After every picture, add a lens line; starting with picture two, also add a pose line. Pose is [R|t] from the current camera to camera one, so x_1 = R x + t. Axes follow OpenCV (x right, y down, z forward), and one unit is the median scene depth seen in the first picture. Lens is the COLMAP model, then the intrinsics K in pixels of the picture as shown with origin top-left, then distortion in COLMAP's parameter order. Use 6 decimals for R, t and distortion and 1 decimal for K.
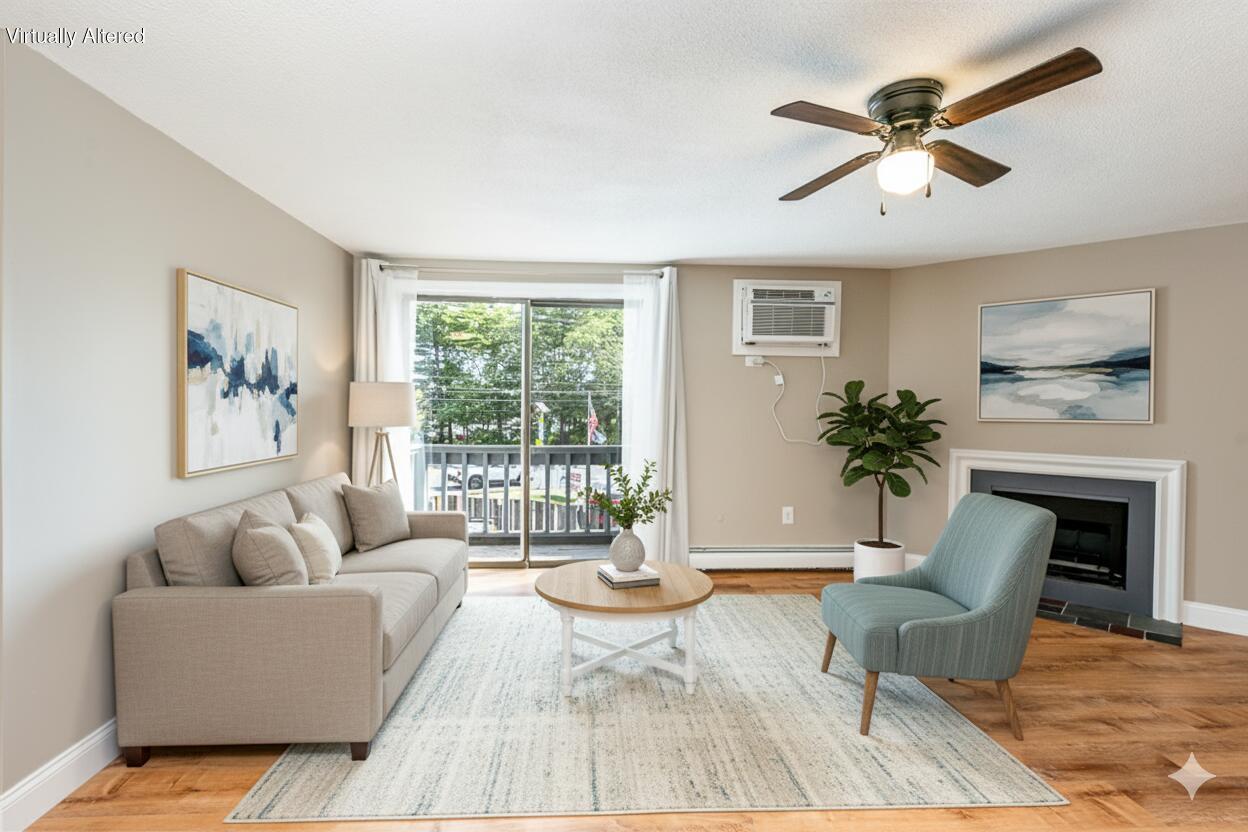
lens RADIAL K [[617.8, 0, 621.0], [0, 617.8, 416.1], [0, 0, 1]] dist [0.003631, -0.000114]
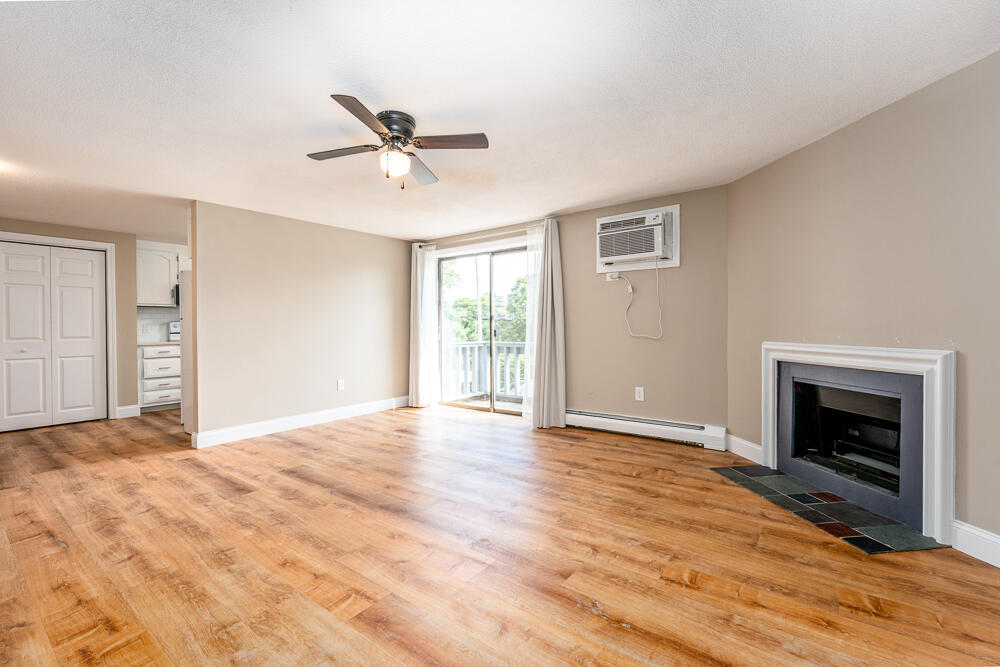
lens RADIAL K [[440.6, 0, 498.8], [0, 440.6, 333.1], [0, 0, 1]] dist [0.012504, -0.000093]
pose [[0.751810, -0.008383, -0.659327, 0.699759], [0.006727, 0.999965, -0.005043, 0.039414], [0.659346, -0.000644, 0.751840, 0.123030]]
